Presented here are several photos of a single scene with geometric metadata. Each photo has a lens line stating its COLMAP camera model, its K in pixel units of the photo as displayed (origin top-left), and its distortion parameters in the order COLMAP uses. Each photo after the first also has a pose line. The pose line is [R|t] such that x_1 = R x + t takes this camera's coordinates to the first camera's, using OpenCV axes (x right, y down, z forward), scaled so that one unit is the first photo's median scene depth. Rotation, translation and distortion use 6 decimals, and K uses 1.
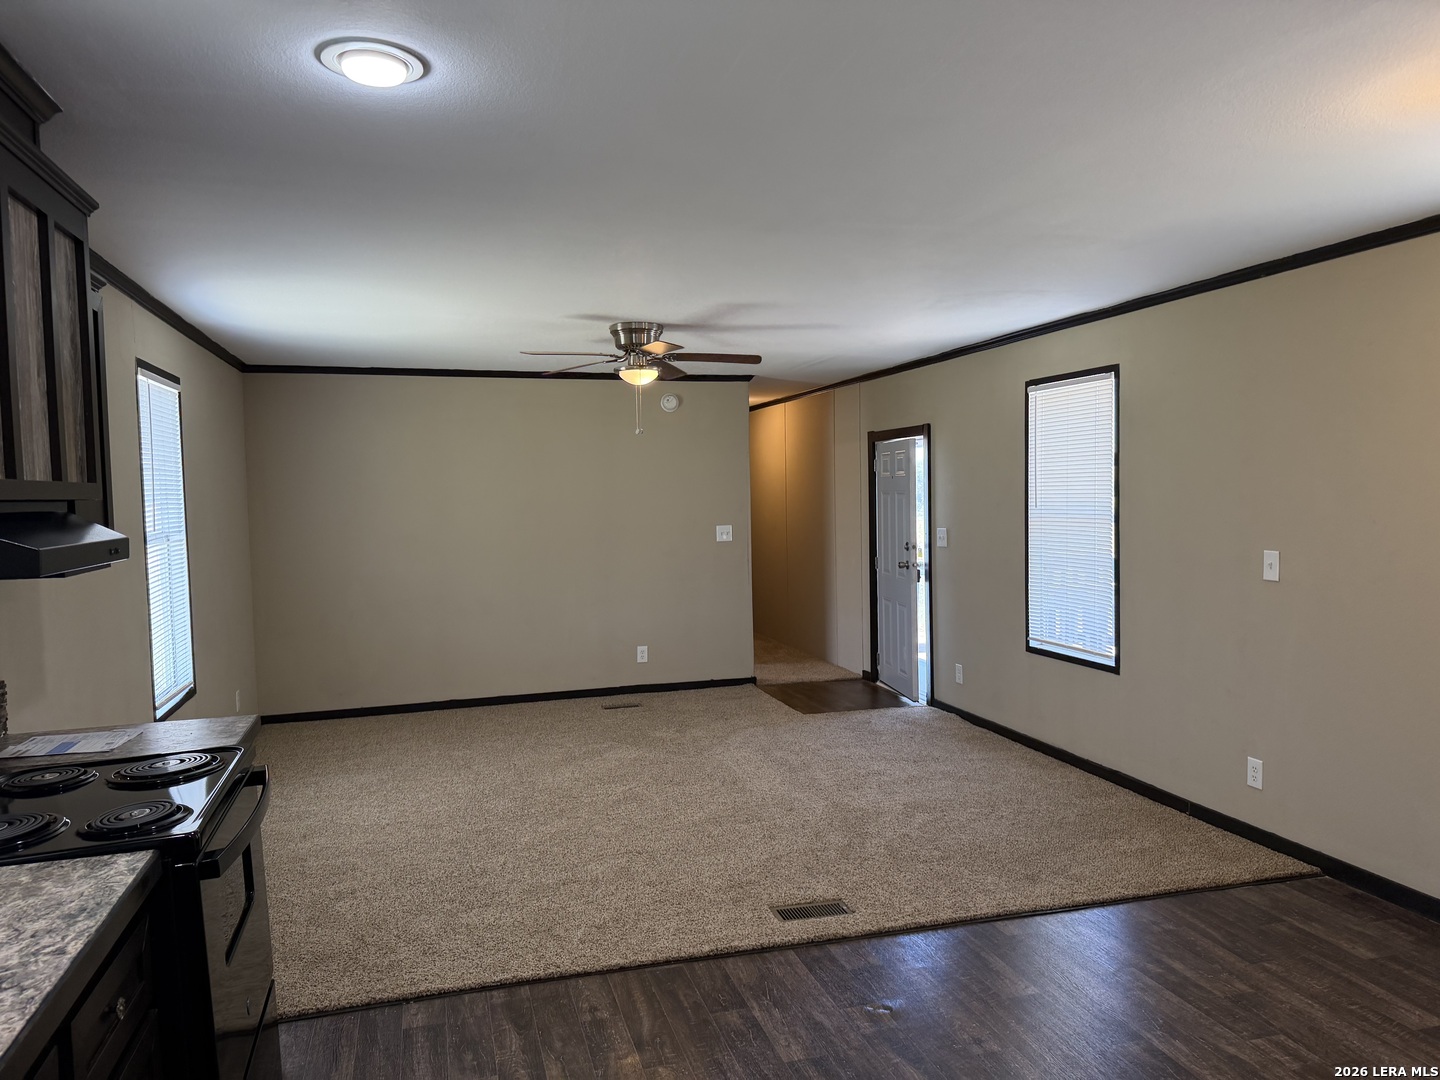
lens RADIAL K [[1017.7, 0, 708.1], [0, 1017.7, 535.1], [0, 0, 1]] dist [0.046817, -0.049986]
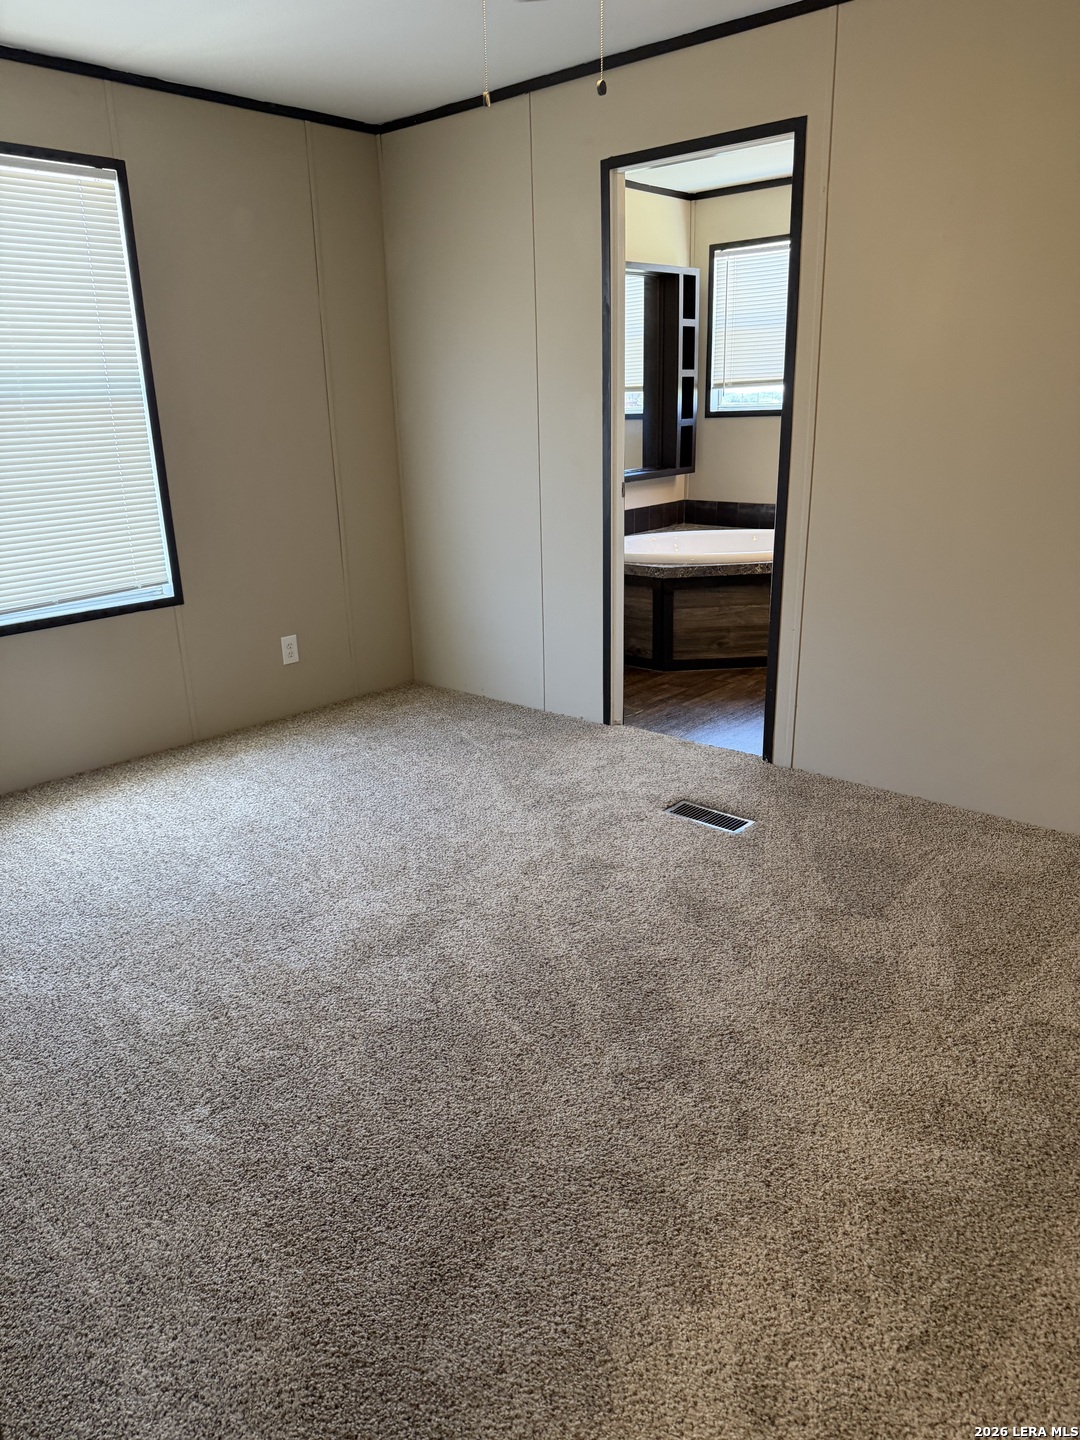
lens RADIAL K [[1017.7, 0, 547.0], [0, 1017.7, 719.9], [0, 0, 1]] dist [0.046817, -0.049986]
pose [[-0.532390, -0.253506, 0.807648, -0.403744], [0.051460, 0.942647, 0.329801, -0.024678], [-0.844933, 0.217145, -0.488811, 1.167469]]
